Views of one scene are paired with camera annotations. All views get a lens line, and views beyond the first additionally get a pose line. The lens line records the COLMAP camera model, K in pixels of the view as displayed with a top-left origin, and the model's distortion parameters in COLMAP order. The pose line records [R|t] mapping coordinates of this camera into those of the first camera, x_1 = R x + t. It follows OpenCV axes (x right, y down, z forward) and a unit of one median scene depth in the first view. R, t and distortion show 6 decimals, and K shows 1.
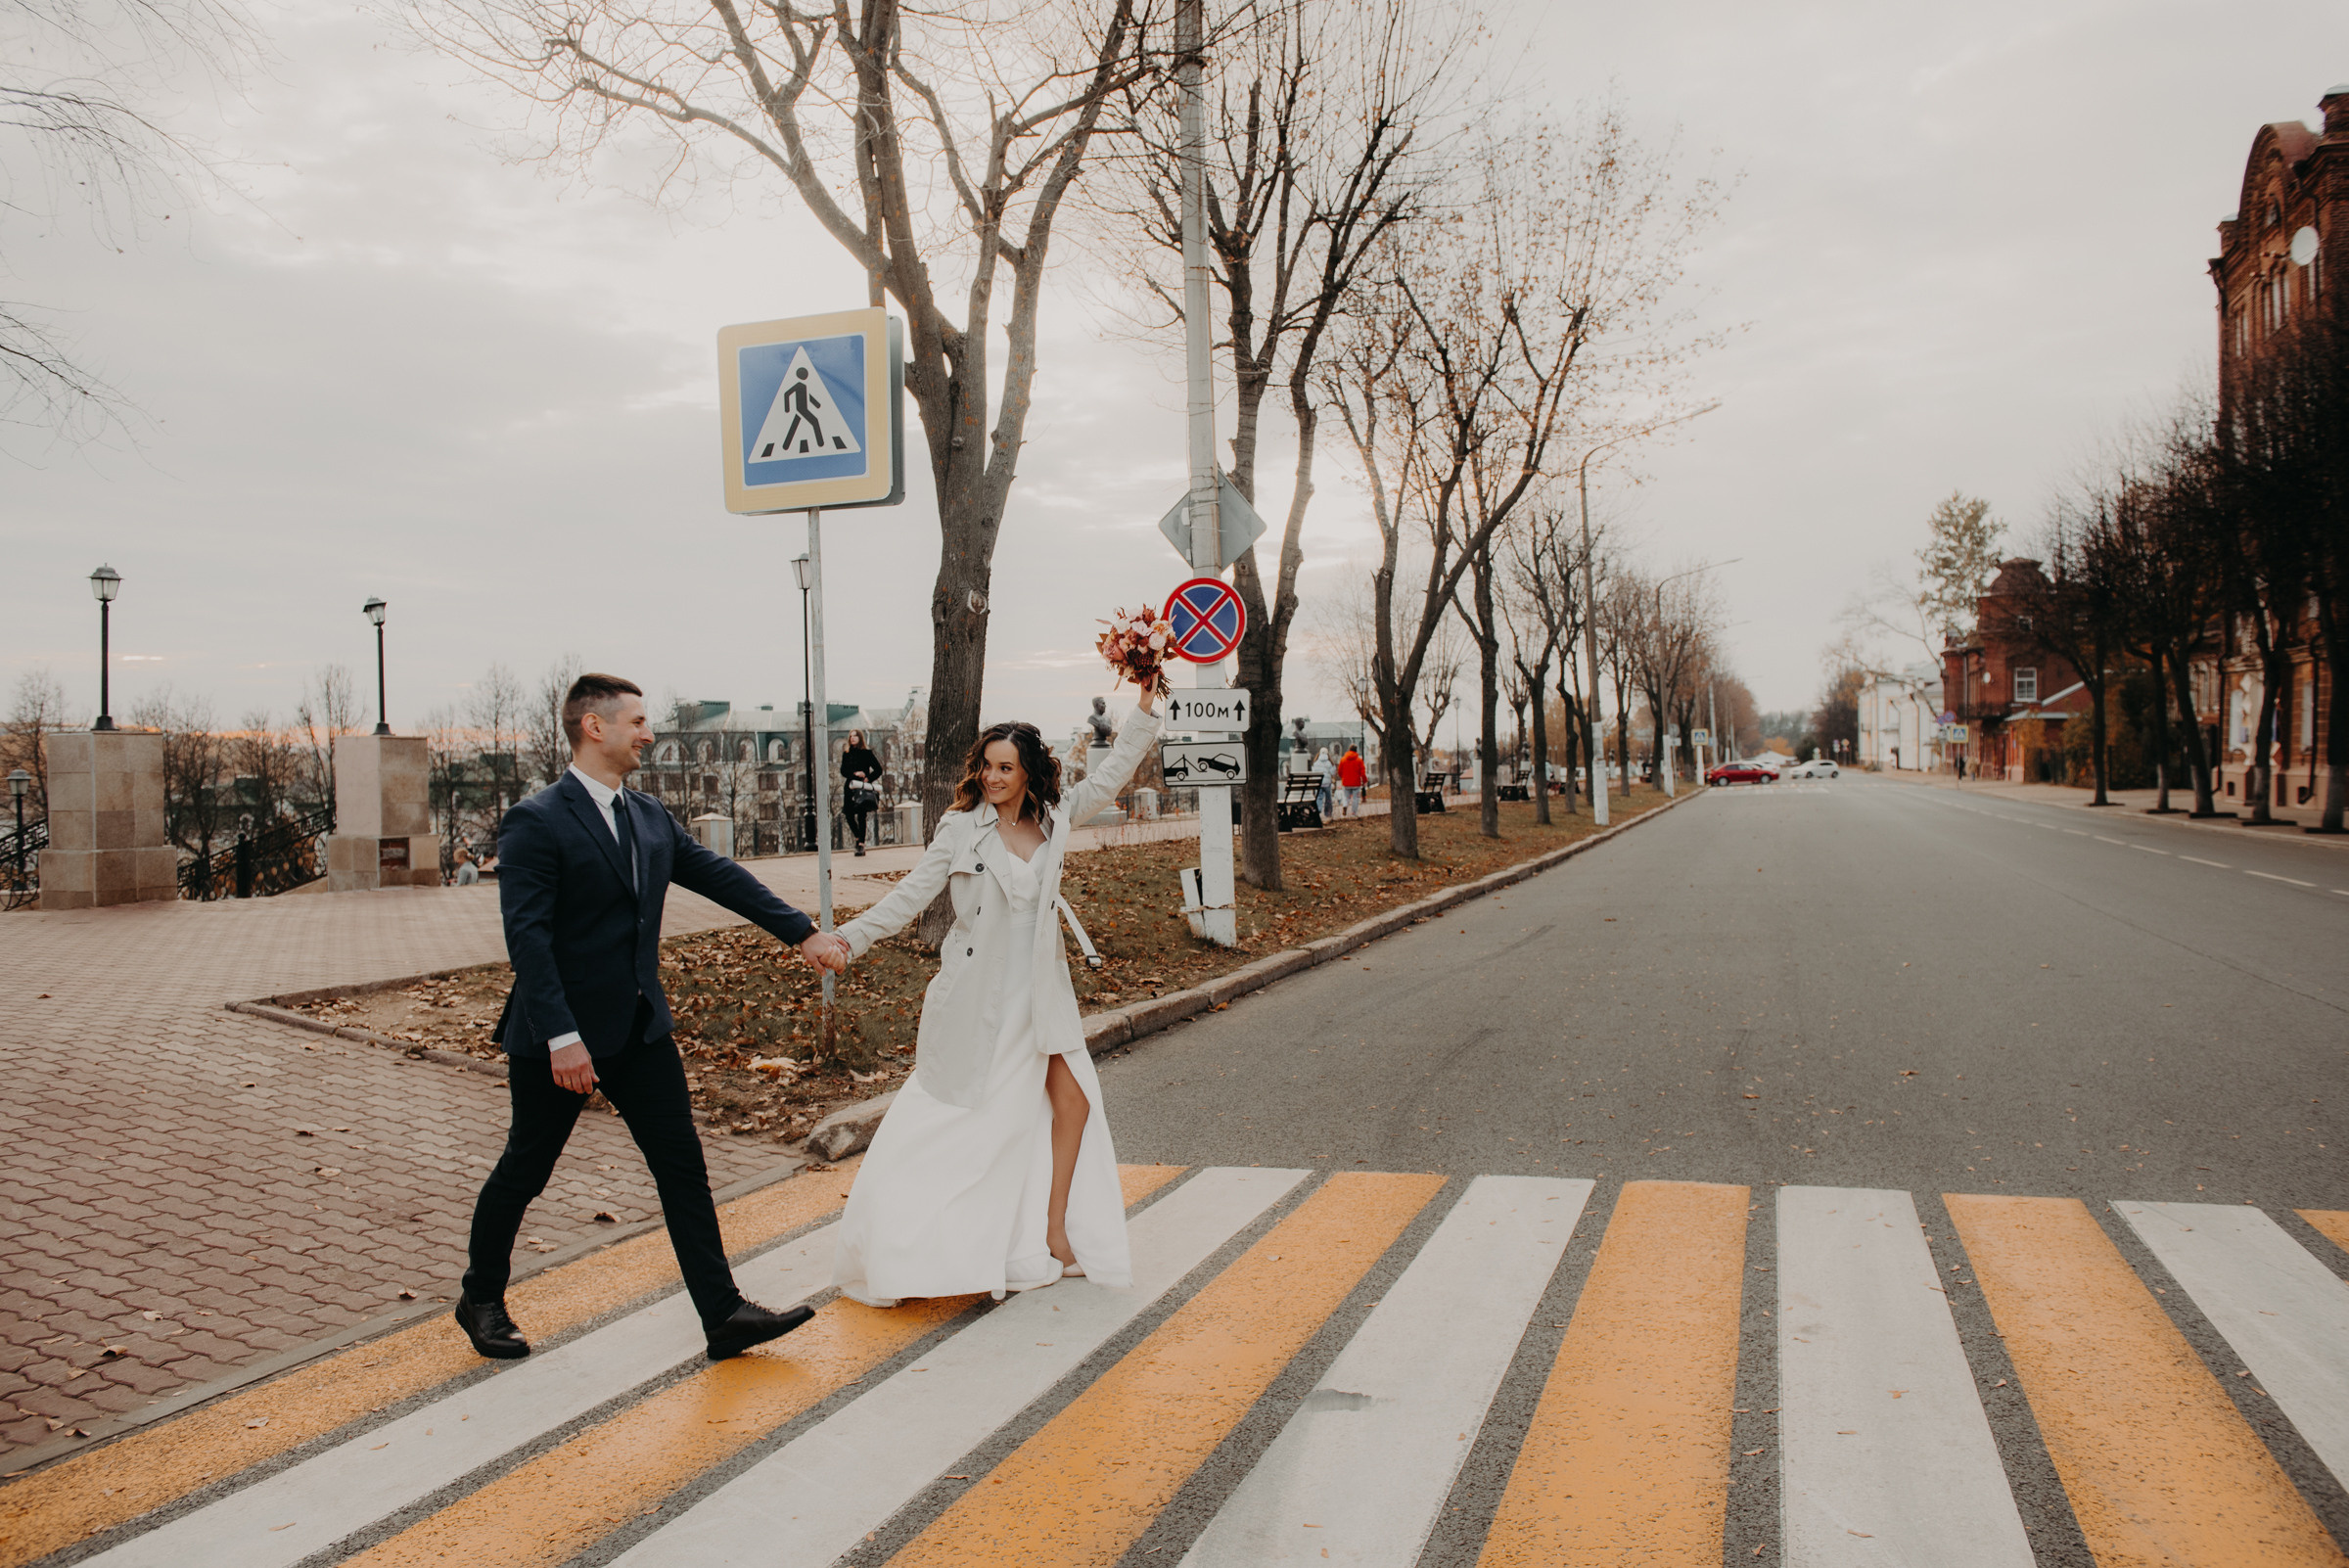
lens RADIAL K [[1726.9, 0, 1166.6], [0, 1726.9, 783.4], [0, 0, 1]] dist [-0.035104, -0.005519]
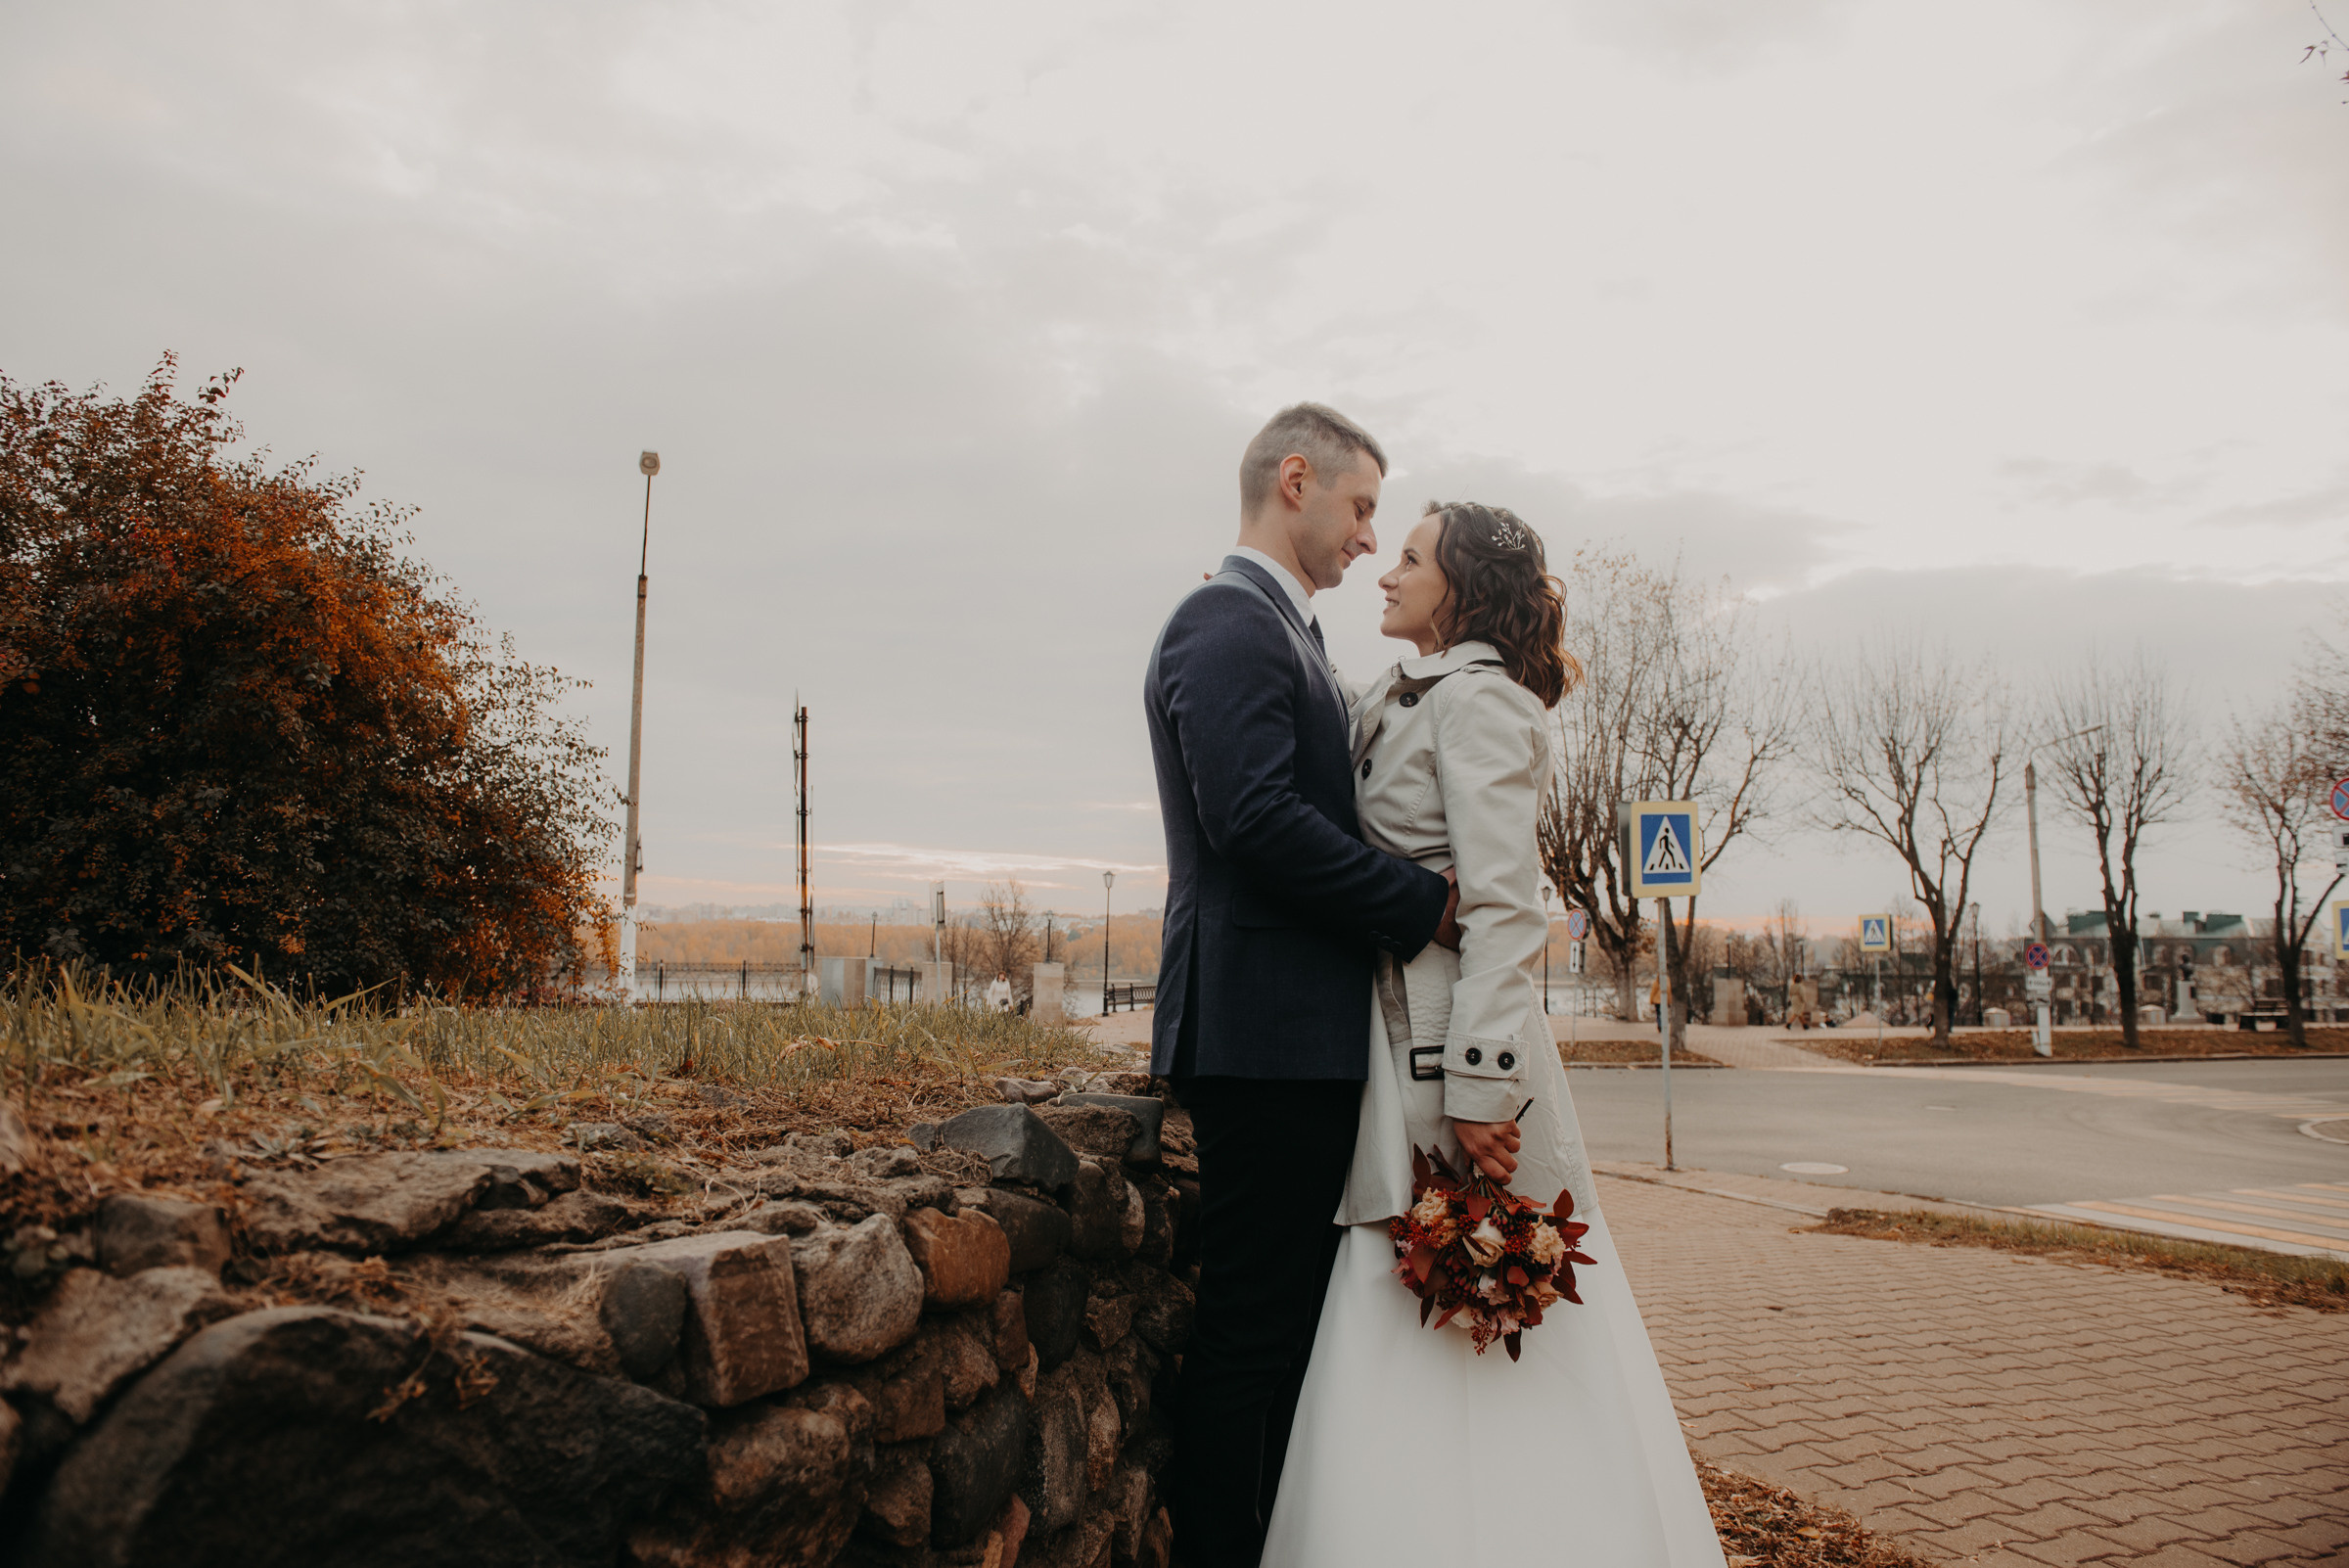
lens RADIAL K [[1612.8, 0, 1174.5], [0, 1612.8, 784.0], [0, 0, 1]] dist [-0.001870, -0.041579]
pose [[0.686840, -0.053990, -0.724800, 0.946422], [-0.028593, 0.994458, -0.101172, -0.053113], [0.726246, 0.090214, 0.681490, -1.949324]]
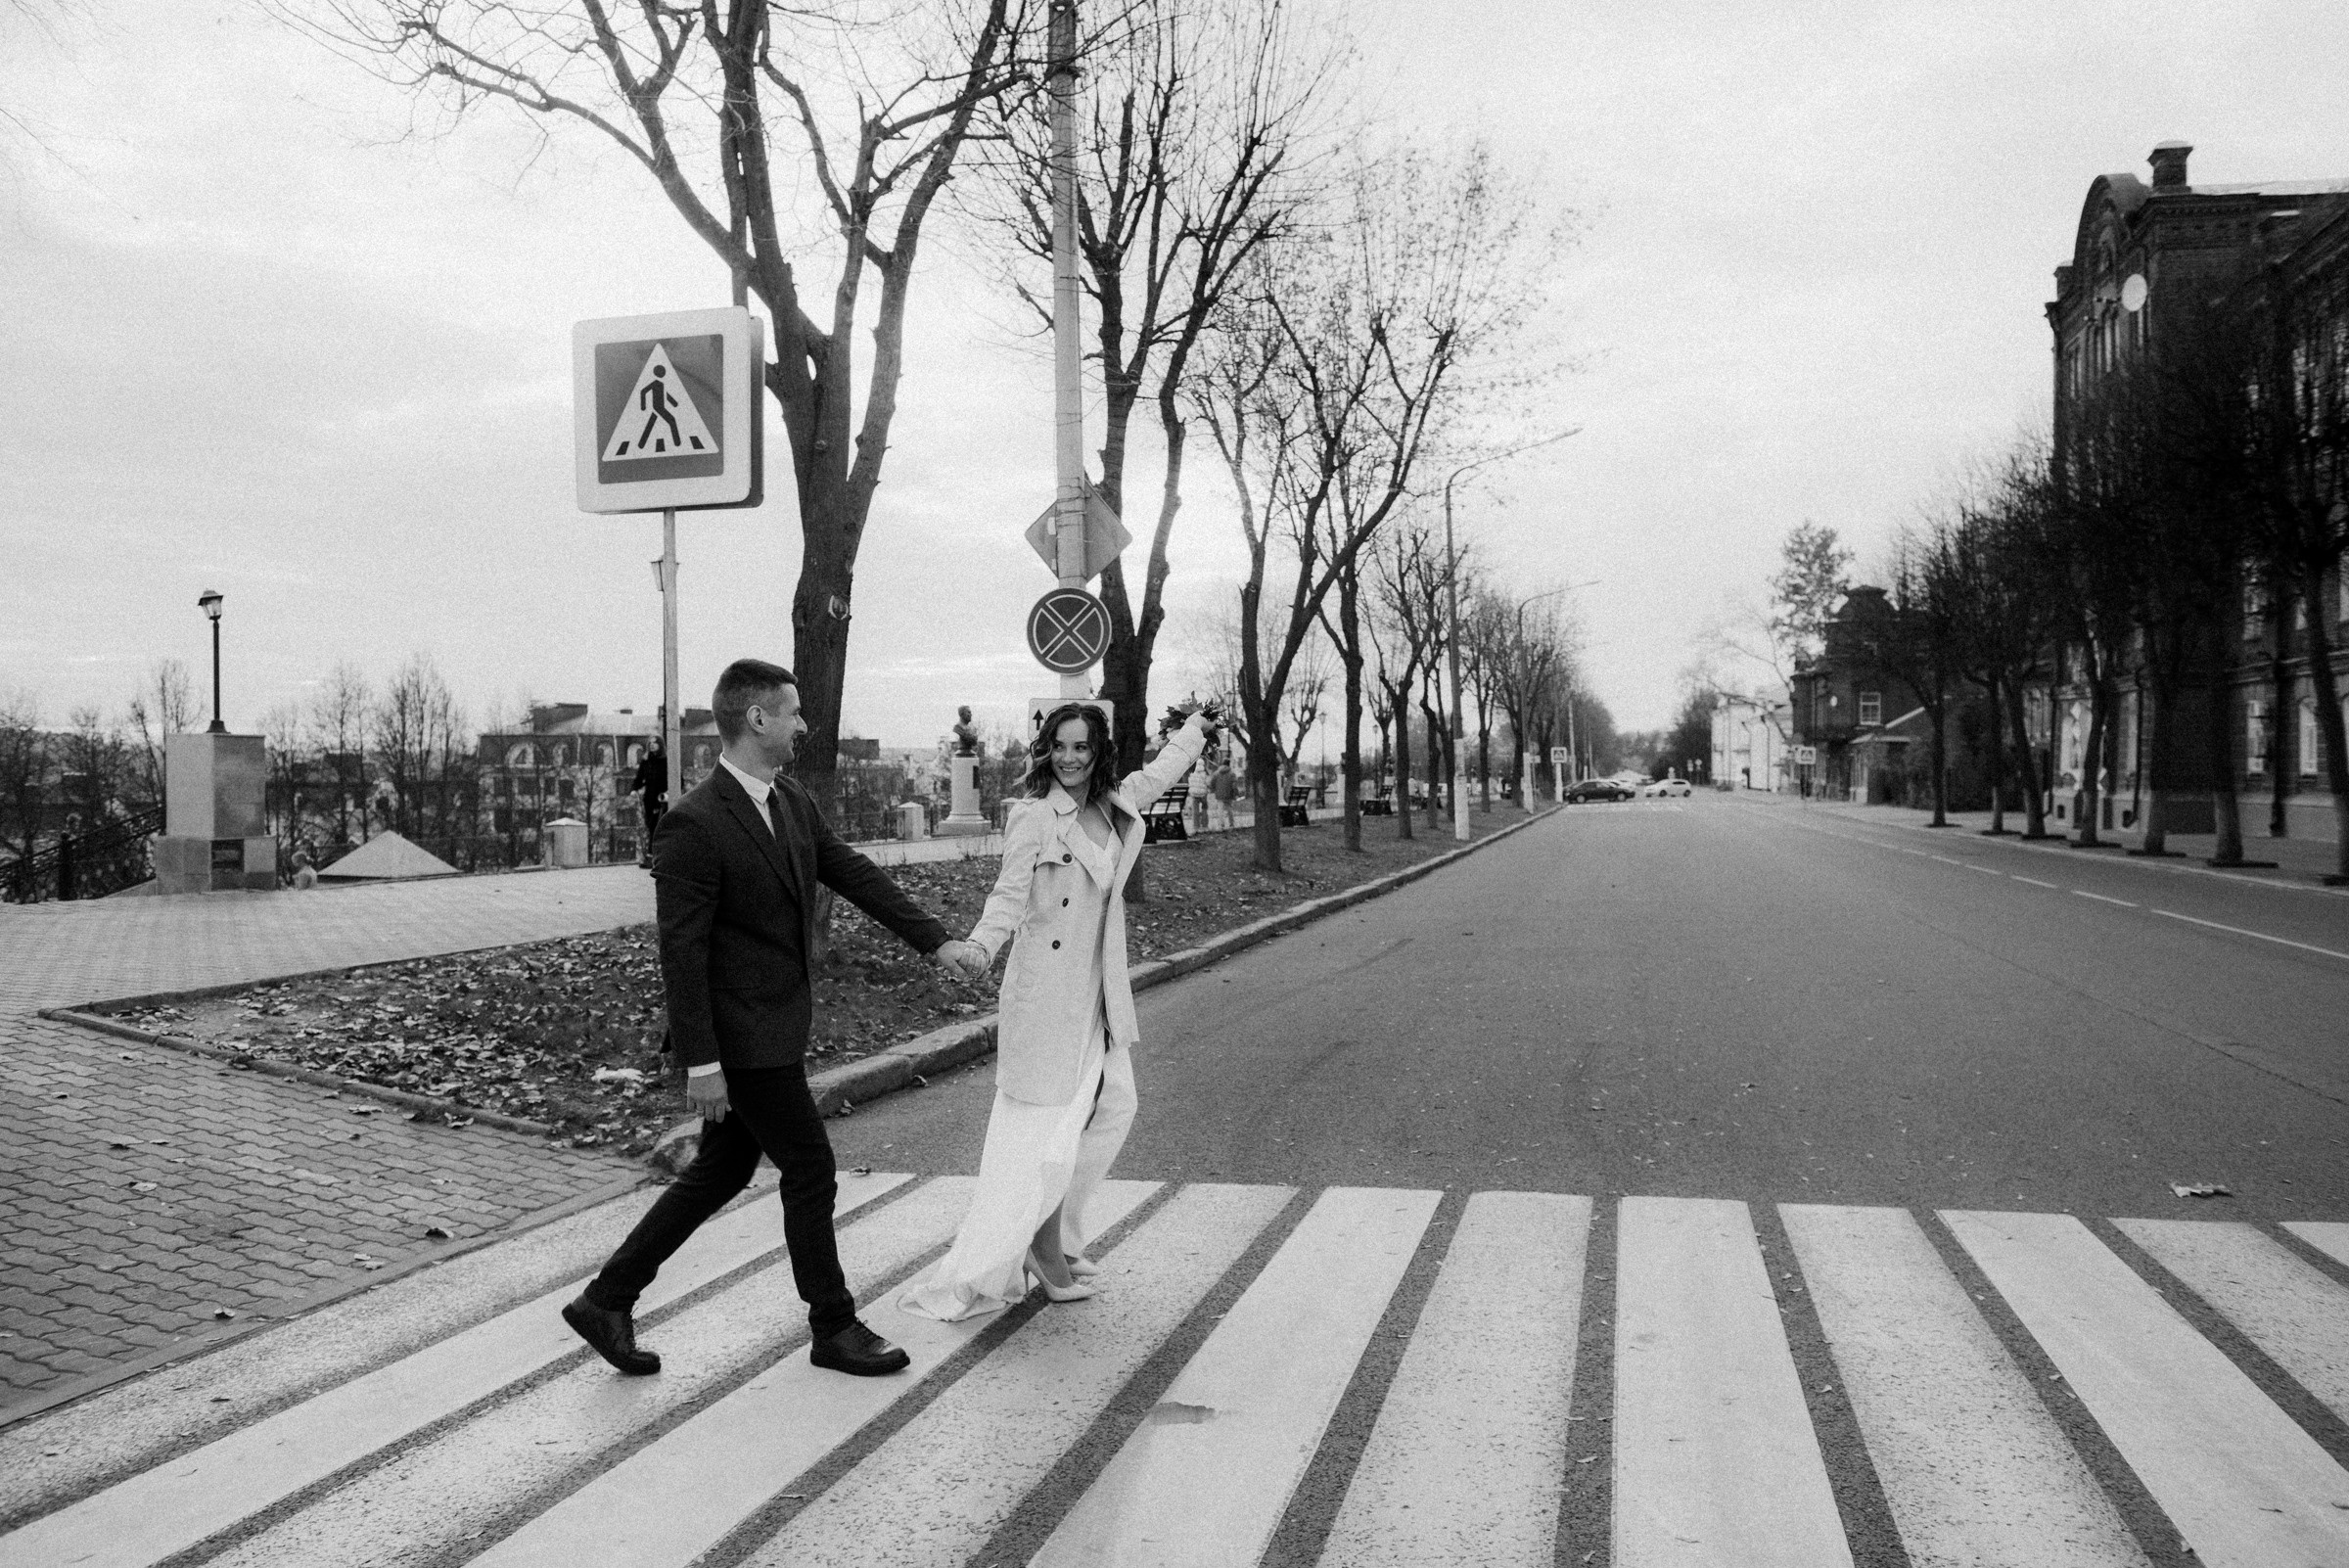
lens RADIAL K [[1728.2, 0, 1168.1], [0, 1728.2, 782.6], [0, 0, 1]] dist [-0.035245, -0.008314]
pose [[0.996933, 0.013367, 0.077111, 0.002584], [-0.012835, 0.999890, -0.007394, 0.000031], [-0.077202, 0.006381, 0.996995, 0.000638]]
